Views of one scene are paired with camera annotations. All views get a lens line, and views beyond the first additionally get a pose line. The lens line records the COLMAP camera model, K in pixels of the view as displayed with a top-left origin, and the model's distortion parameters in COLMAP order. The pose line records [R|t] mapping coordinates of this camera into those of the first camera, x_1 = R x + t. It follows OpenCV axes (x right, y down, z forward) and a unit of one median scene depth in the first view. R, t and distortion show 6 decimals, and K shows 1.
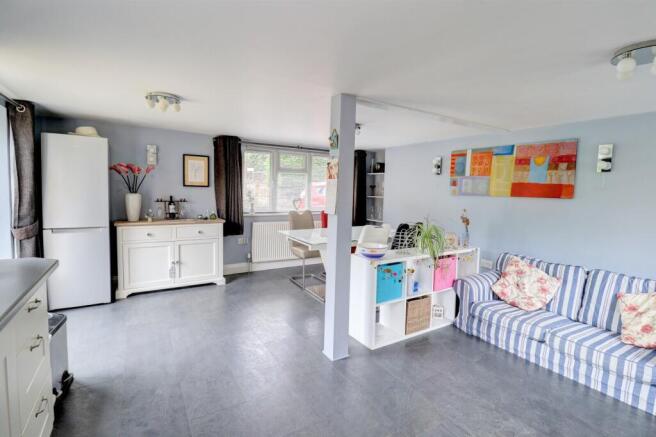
lens RADIAL K [[336.2, 0, 327.9], [0, 336.2, 209.6], [0, 0, 1]] dist [0.000544, -0.000039]
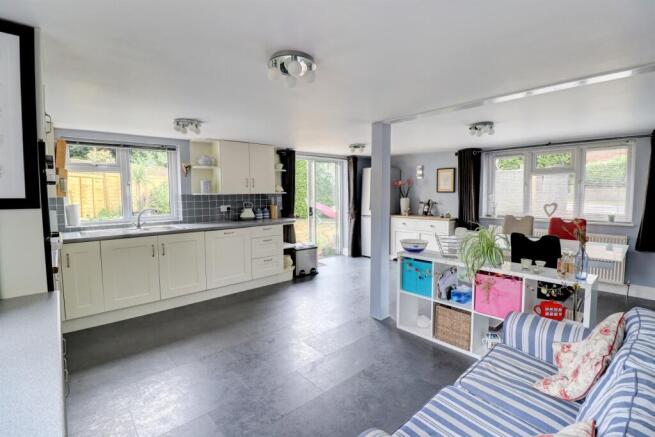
lens RADIAL K [[316.1, 0, 327.5], [0, 316.1, 218.5], [0, 0, 1]] dist [-0.000137, -0.000036]
pose [[0.131361, 0.054944, -0.989811, 0.786547], [-0.049139, 0.997596, 0.048855, -0.004987], [0.990116, 0.042221, 0.133745, 0.397022]]
